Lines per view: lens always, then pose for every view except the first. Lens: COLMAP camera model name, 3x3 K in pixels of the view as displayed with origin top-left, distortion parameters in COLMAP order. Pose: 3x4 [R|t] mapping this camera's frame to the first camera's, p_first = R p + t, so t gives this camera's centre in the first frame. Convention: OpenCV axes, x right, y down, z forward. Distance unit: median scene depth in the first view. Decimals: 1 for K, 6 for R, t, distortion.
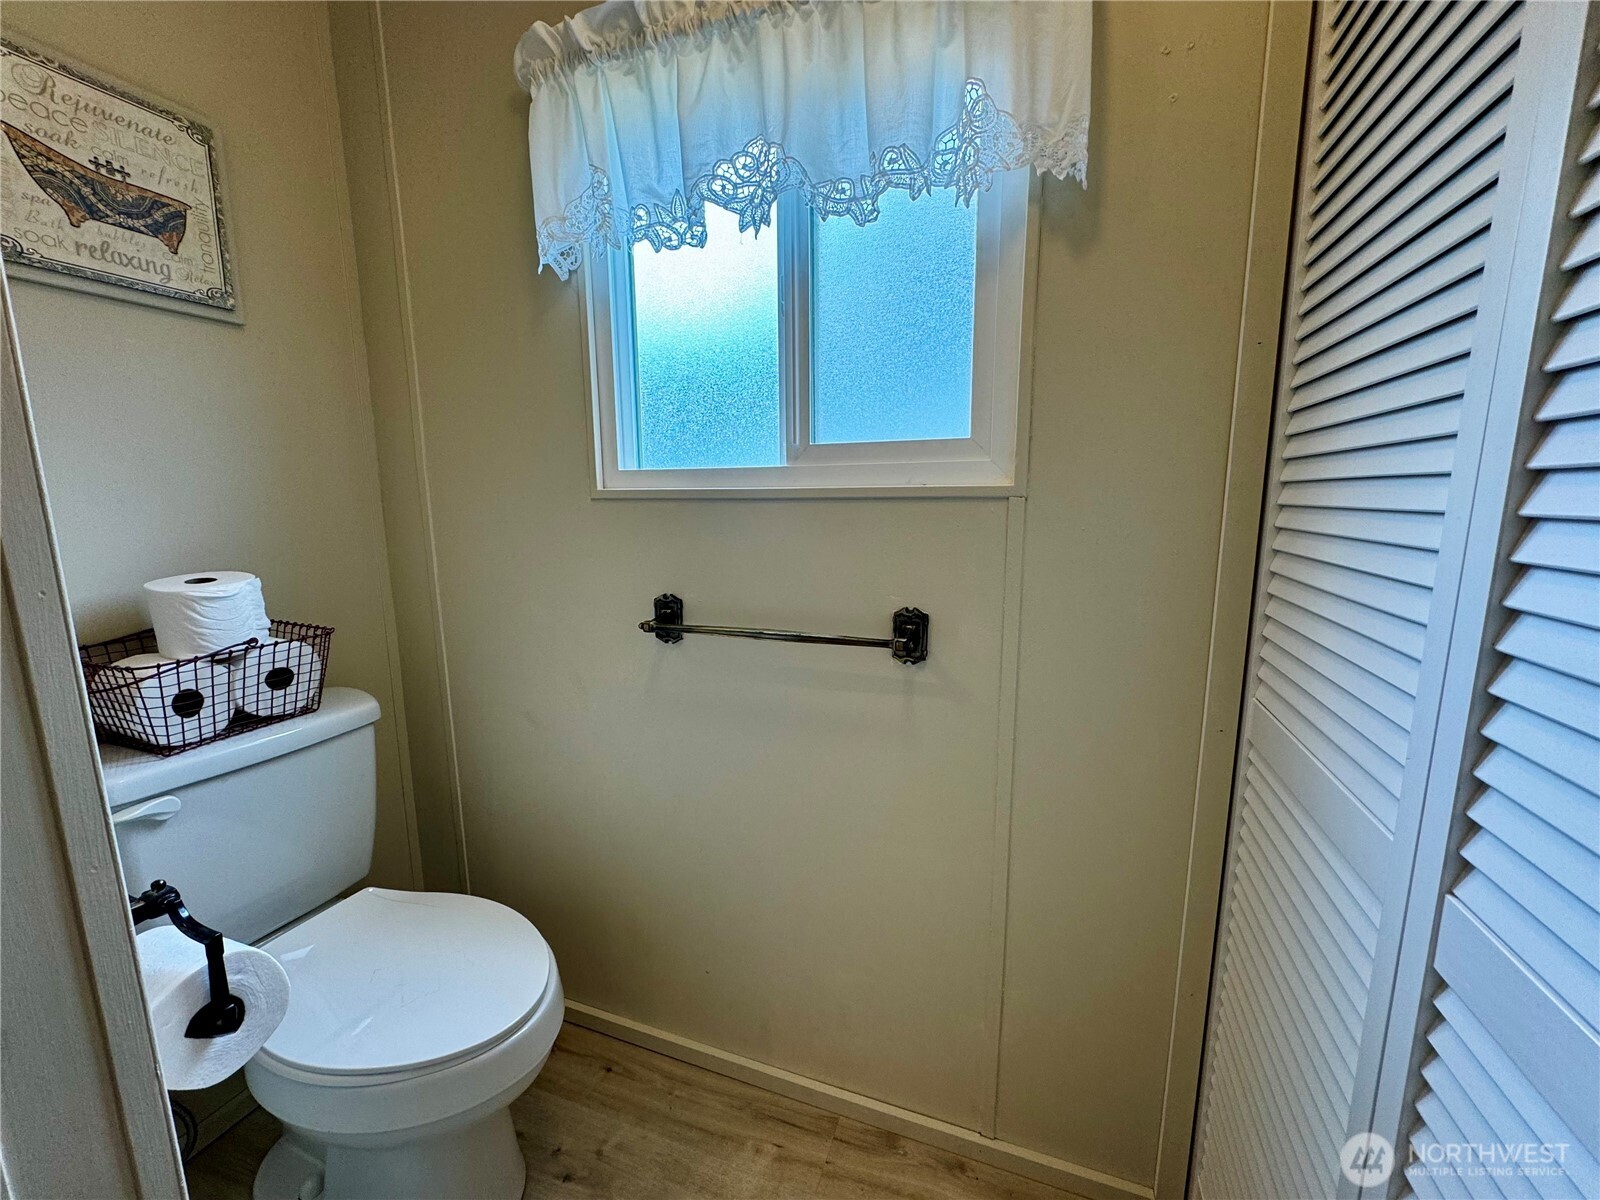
lens RADIAL K [[637.3, 0, 800.1], [0, 637.3, 596.0], [0, 0, 1]] dist [0.000455, -0.000034]
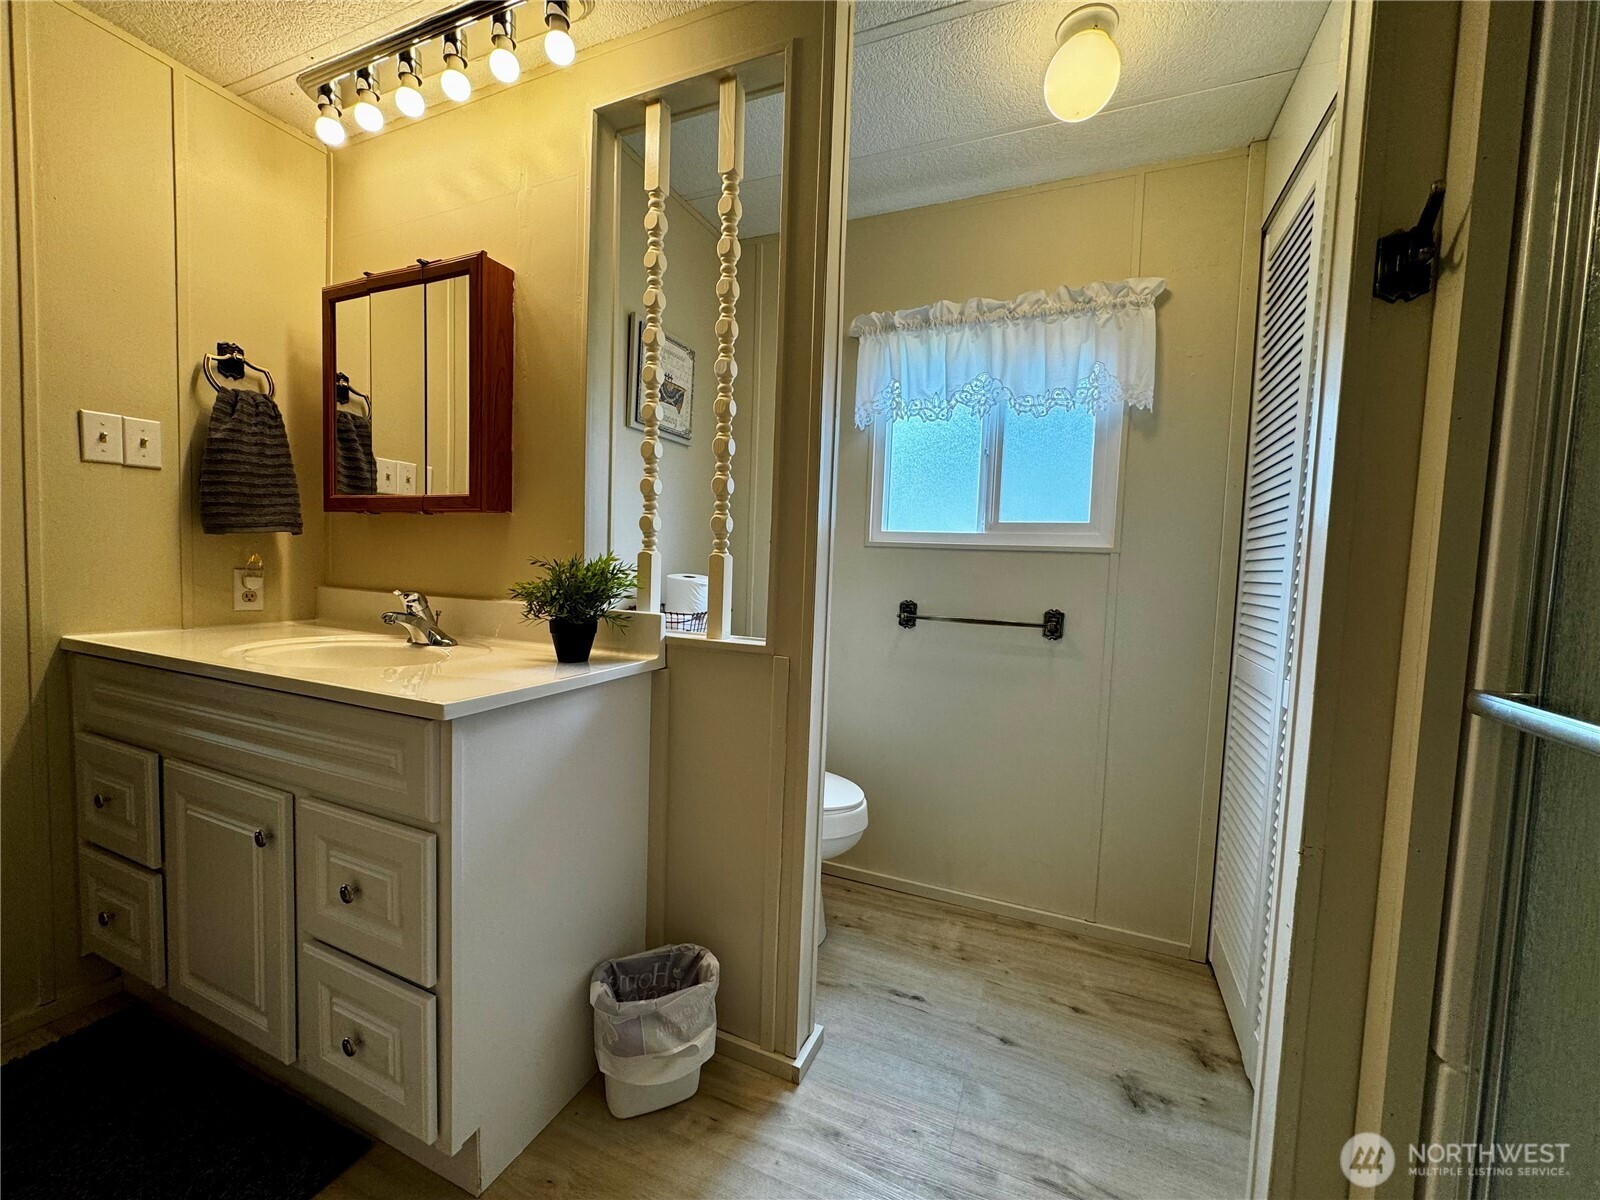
lens RADIAL K [[637.3, 0, 802.4], [0, 637.3, 598.2], [0, 0, 1]] dist [0.000455, -0.000034]
pose [[0.998032, 0.048837, -0.039333, -0.514783], [-0.052590, 0.993513, -0.100832, 0.221300], [0.034153, 0.102702, 0.994126, -0.935224]]
